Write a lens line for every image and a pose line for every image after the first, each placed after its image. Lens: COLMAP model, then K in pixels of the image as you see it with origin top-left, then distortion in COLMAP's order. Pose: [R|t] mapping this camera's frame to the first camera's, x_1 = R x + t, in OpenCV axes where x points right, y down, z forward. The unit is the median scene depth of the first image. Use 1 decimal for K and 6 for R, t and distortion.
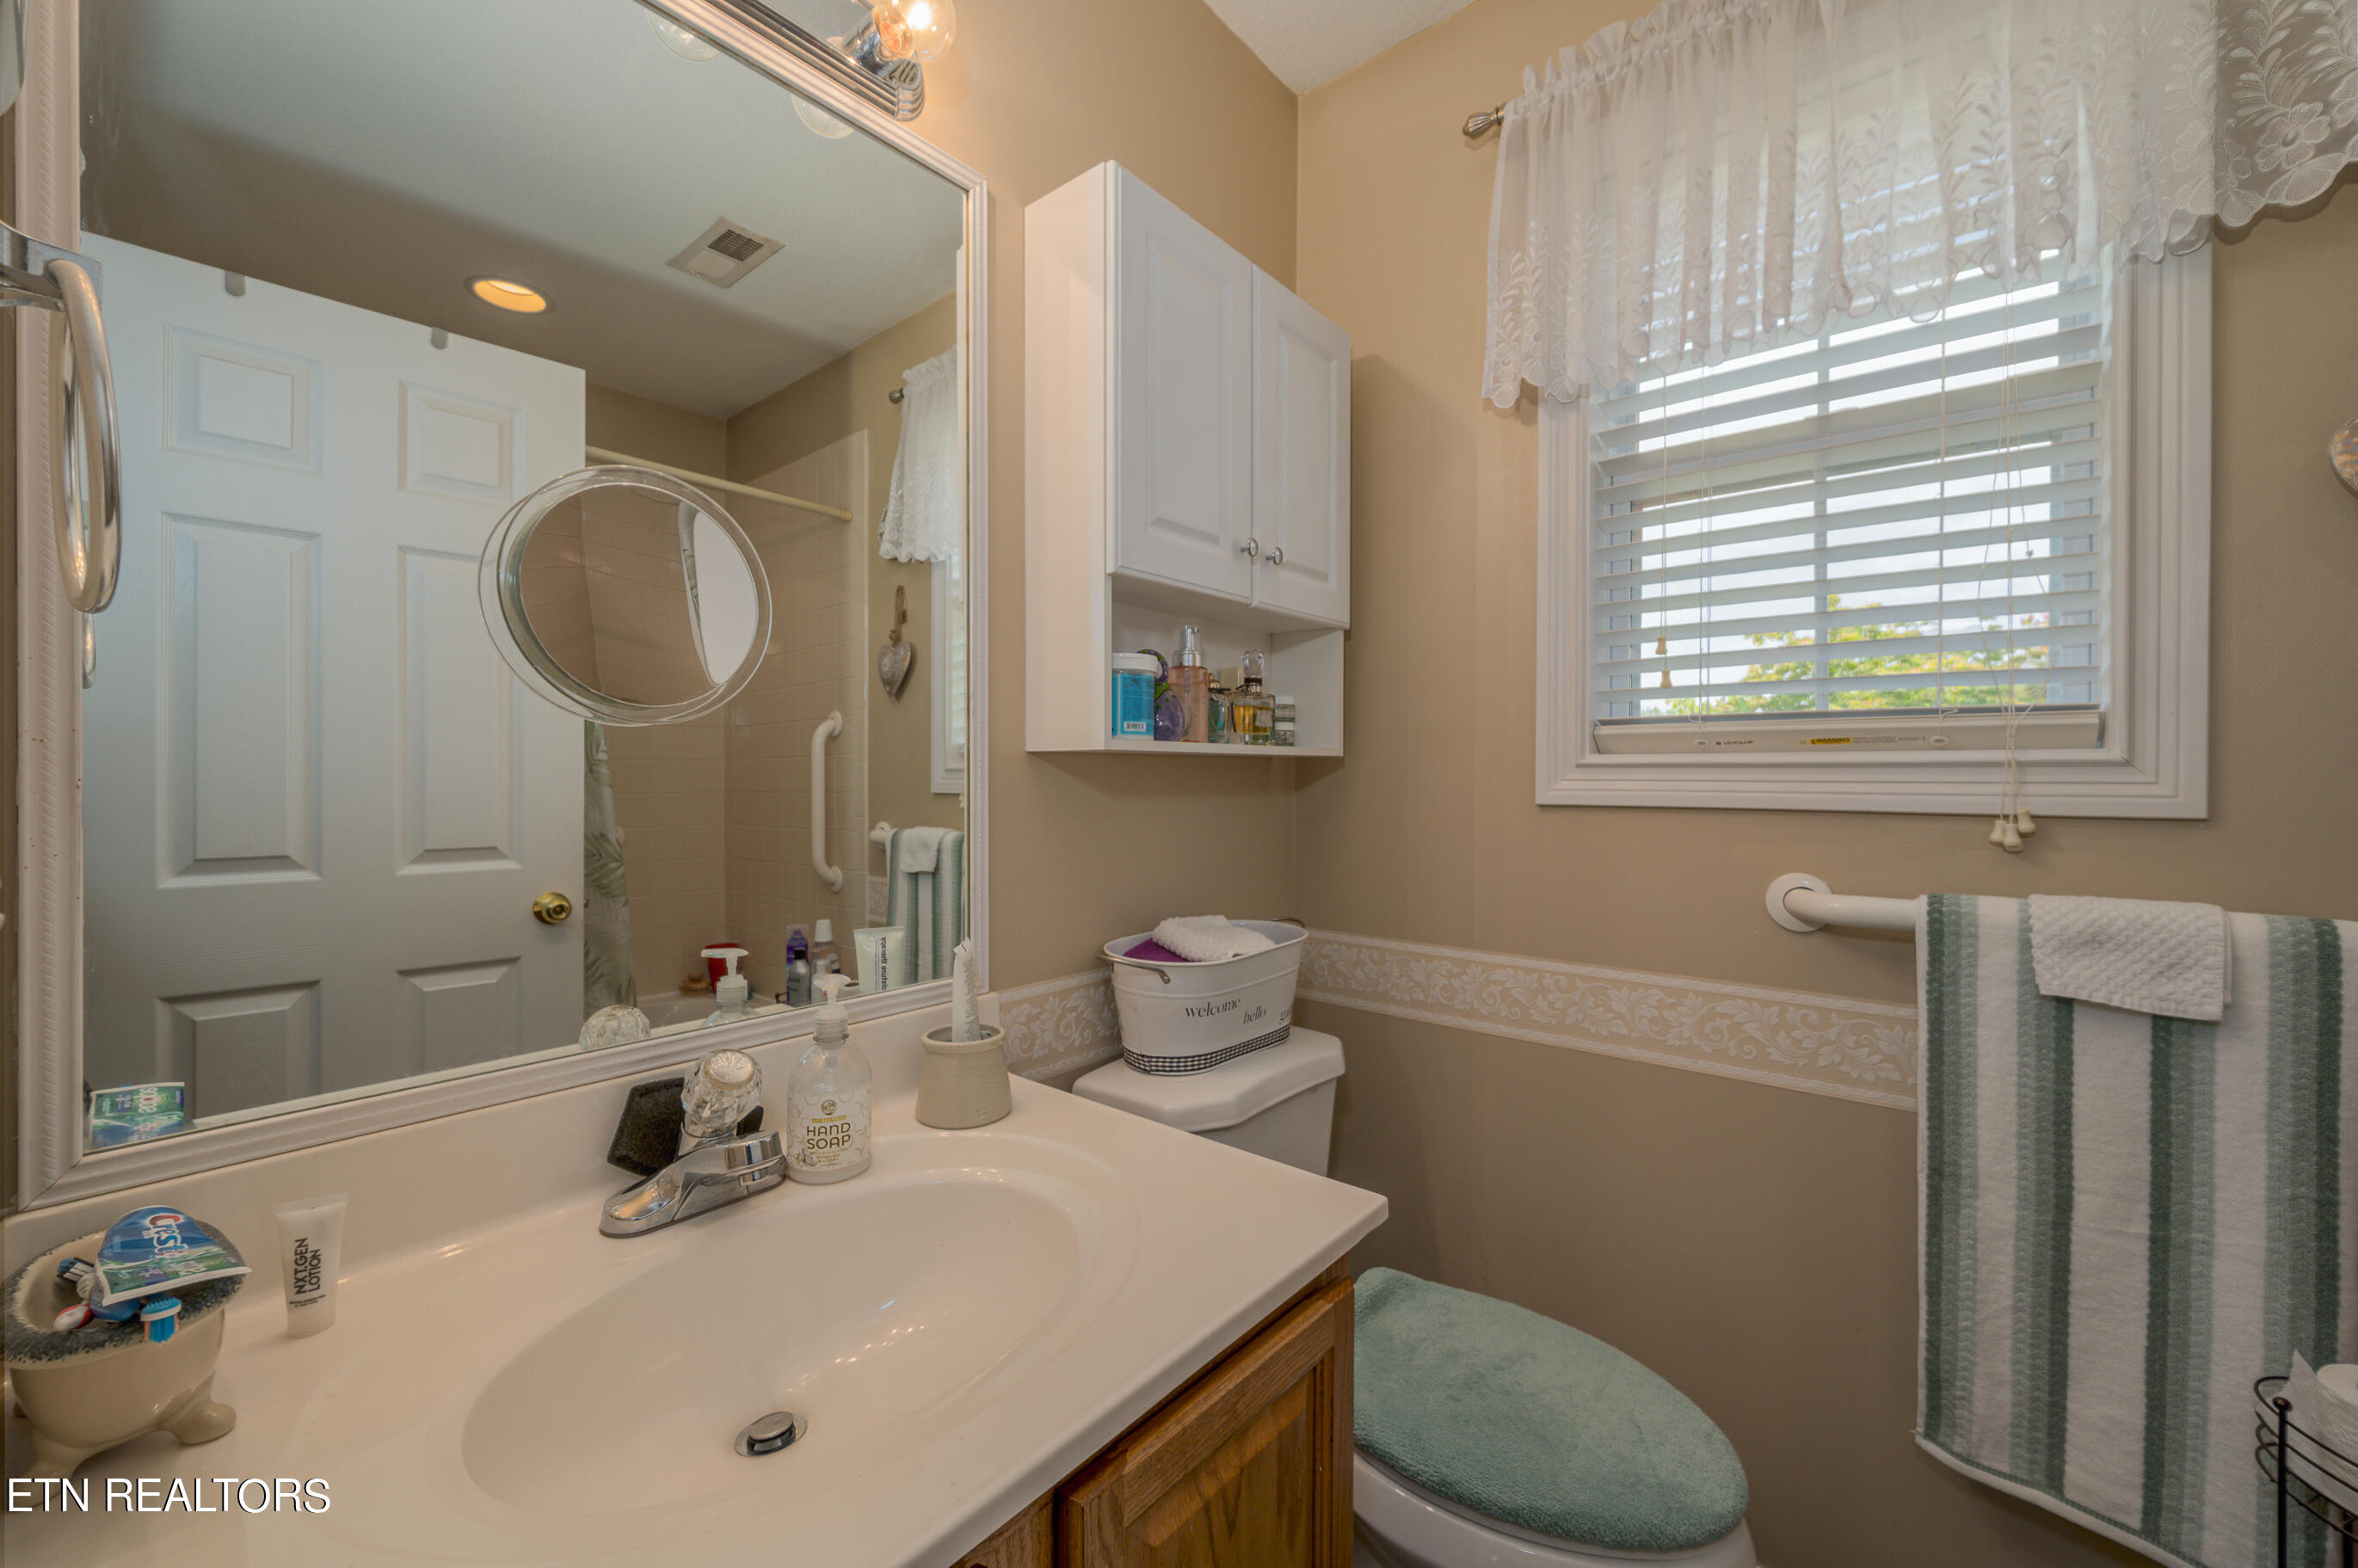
lens RADIAL K [[922.8, 0, 1179.0], [0, 922.8, 784.0], [0, 0, 1]] dist [-0.000136, 0.000050]
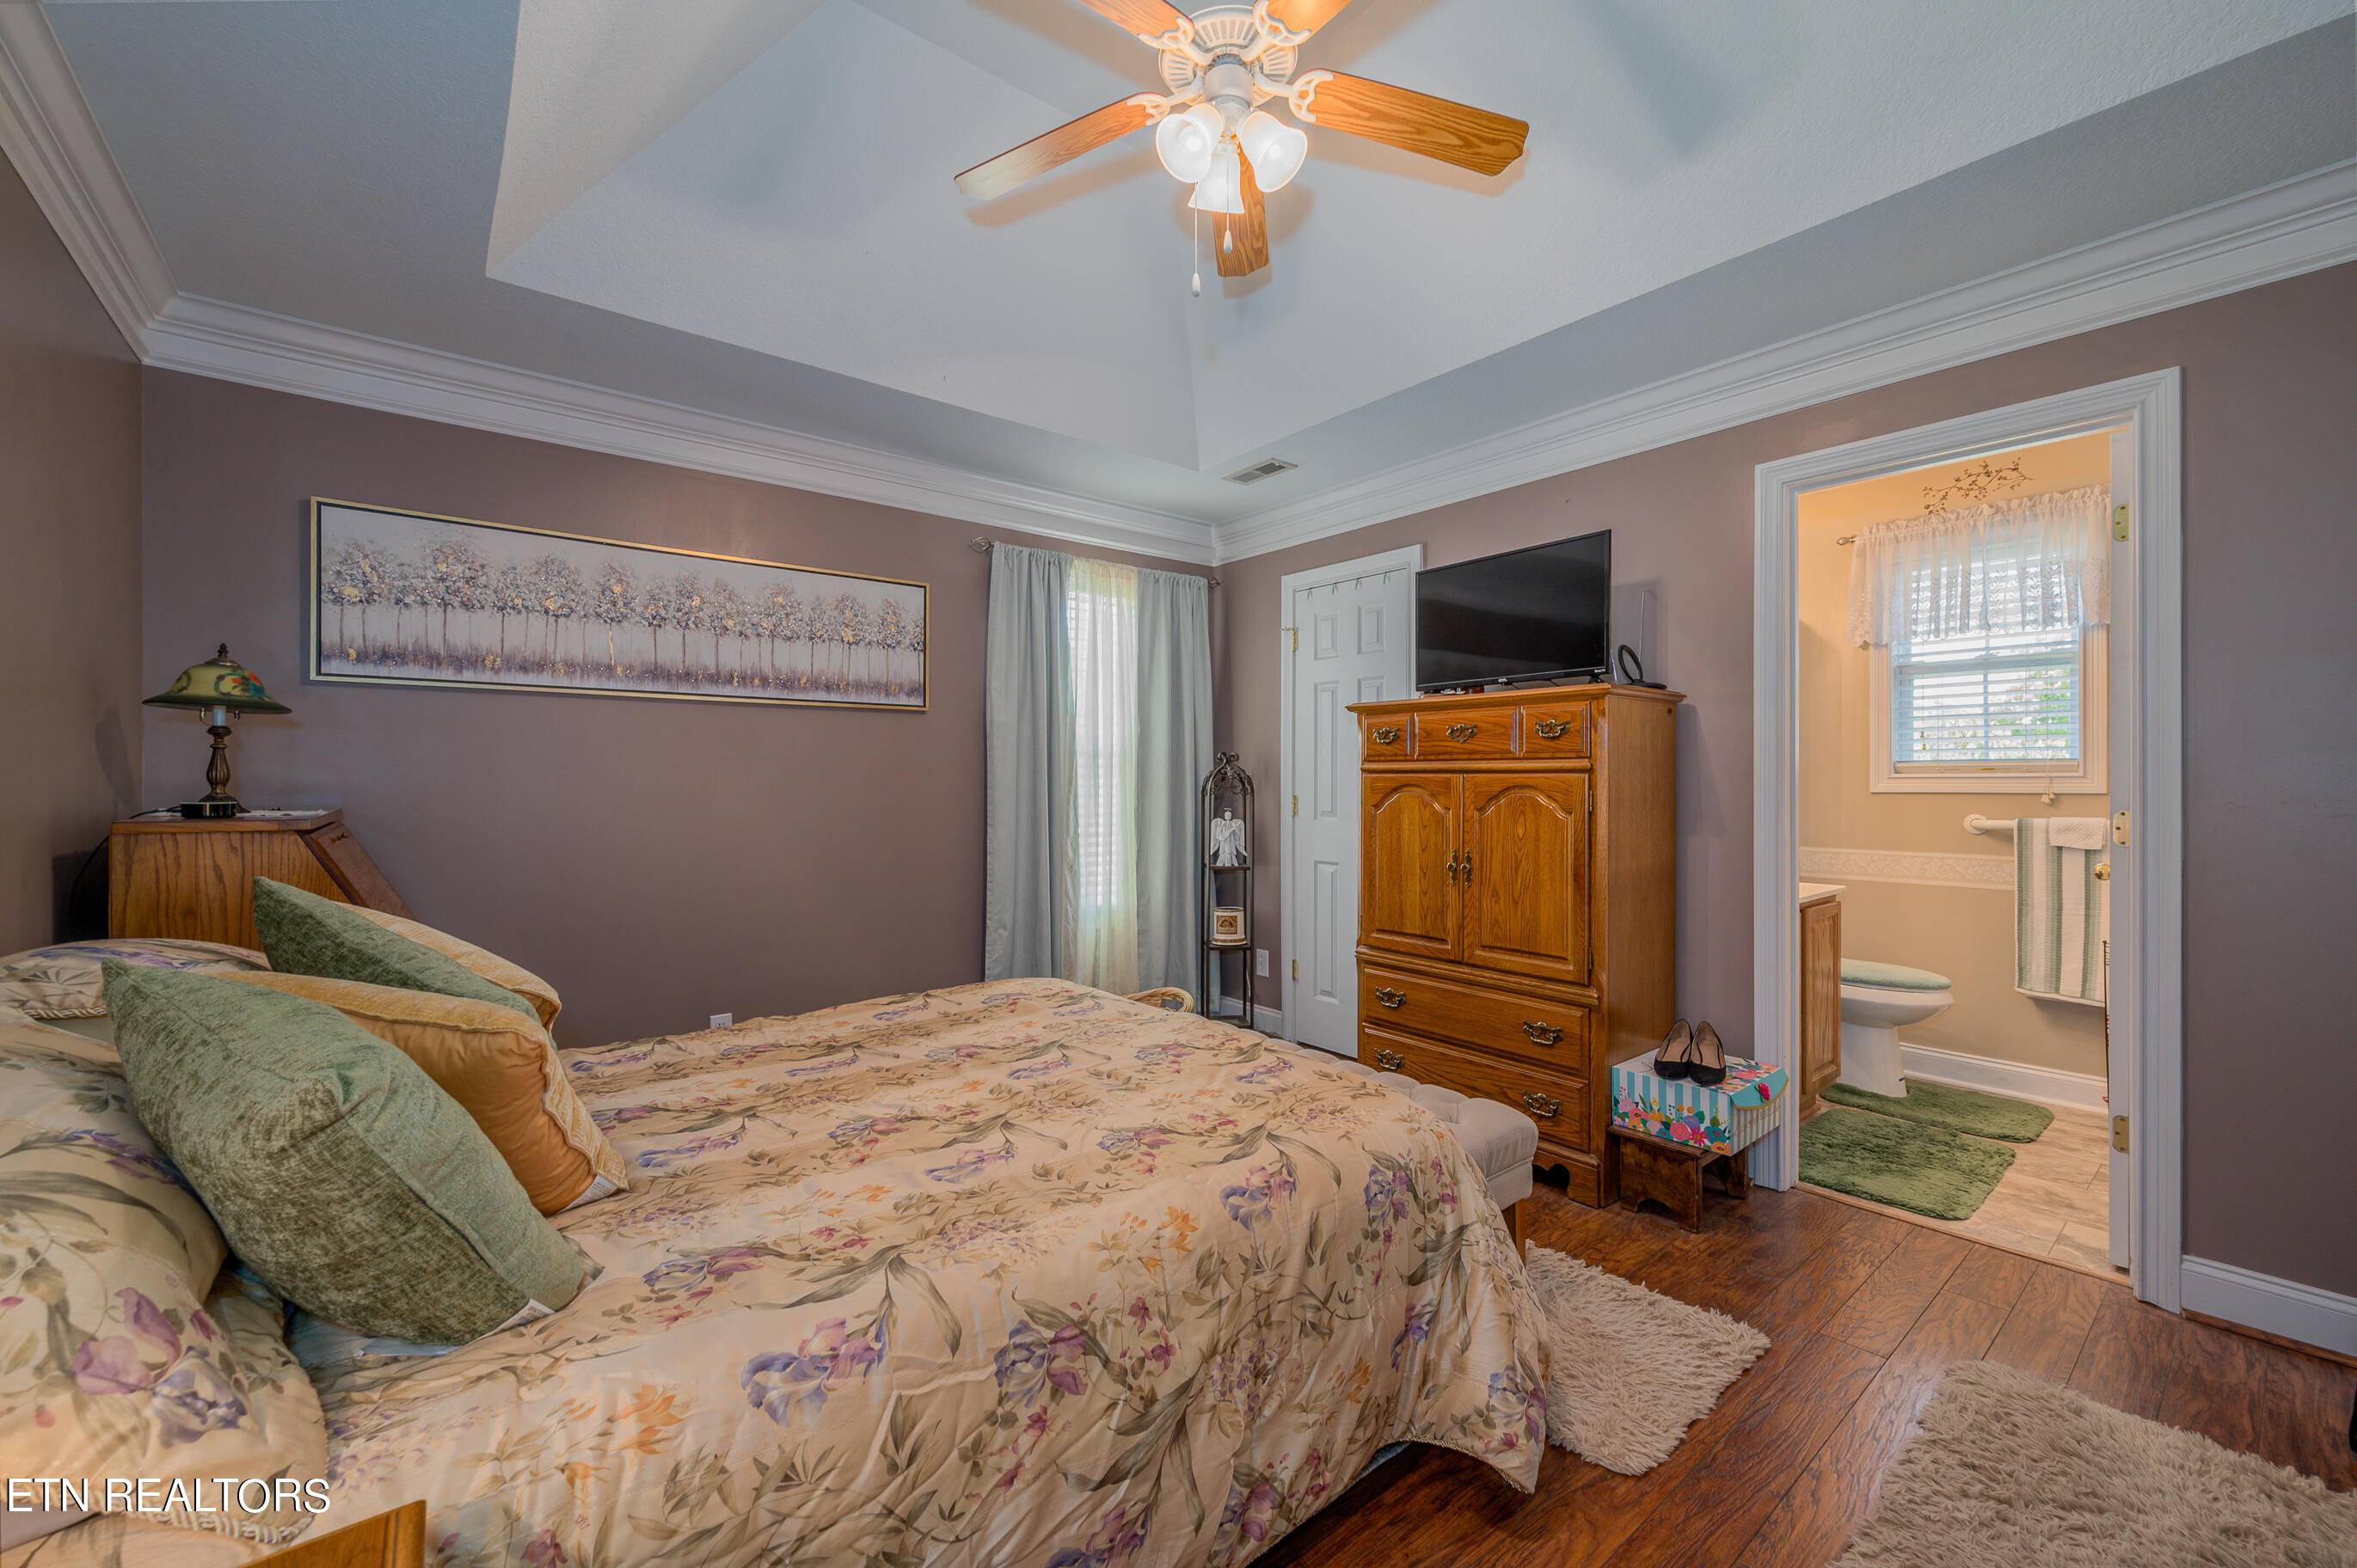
lens RADIAL K [[922.3, 0, 1178.5], [0, 922.3, 784.0], [0, 0, 1]] dist [-0.000136, 0.000050]
pose [[0.981531, -0.004196, -0.191257, -1.295098], [0.002501, 0.999955, -0.009100, 0.019798], [0.191286, 0.008454, 0.981498, -2.437183]]
